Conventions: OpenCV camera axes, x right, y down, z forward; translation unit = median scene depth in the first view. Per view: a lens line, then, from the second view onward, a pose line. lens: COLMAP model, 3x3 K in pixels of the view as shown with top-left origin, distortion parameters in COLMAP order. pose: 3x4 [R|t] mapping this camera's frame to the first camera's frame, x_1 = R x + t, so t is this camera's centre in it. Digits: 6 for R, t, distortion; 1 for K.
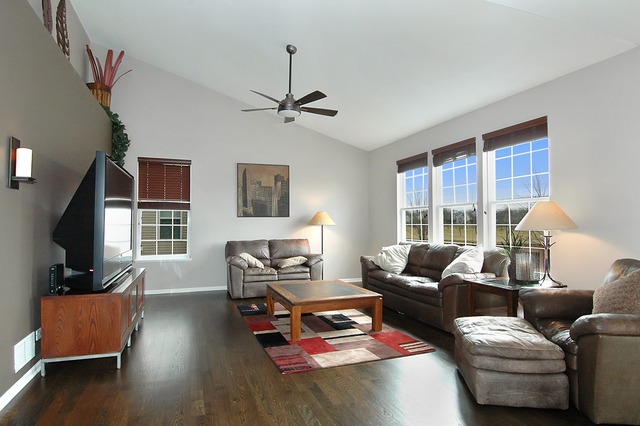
lens RADIAL K [[344.4, 0, 320.0], [0, 344.4, 213.0], [0, 0, 1]] dist [0.003544, -0.021062]
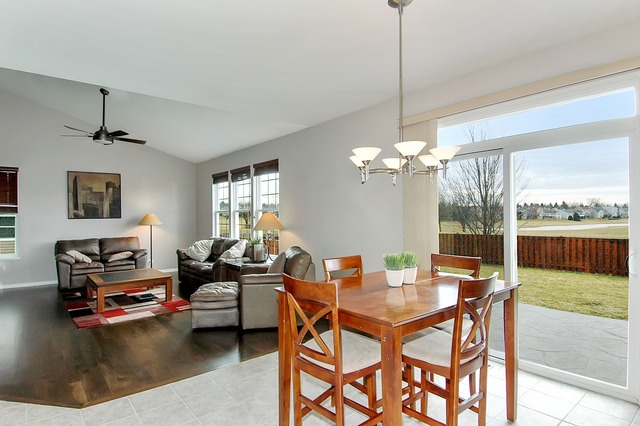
lens RADIAL K [[344.4, 0, 320.0], [0, 344.4, 213.0], [0, 0, 1]] dist [0.003544, -0.021062]
pose [[0.946488, -0.004549, 0.322706, 0.194289], [-0.003236, 0.999717, 0.023584, -0.040207], [-0.322722, -0.023366, 0.946205, -0.357552]]
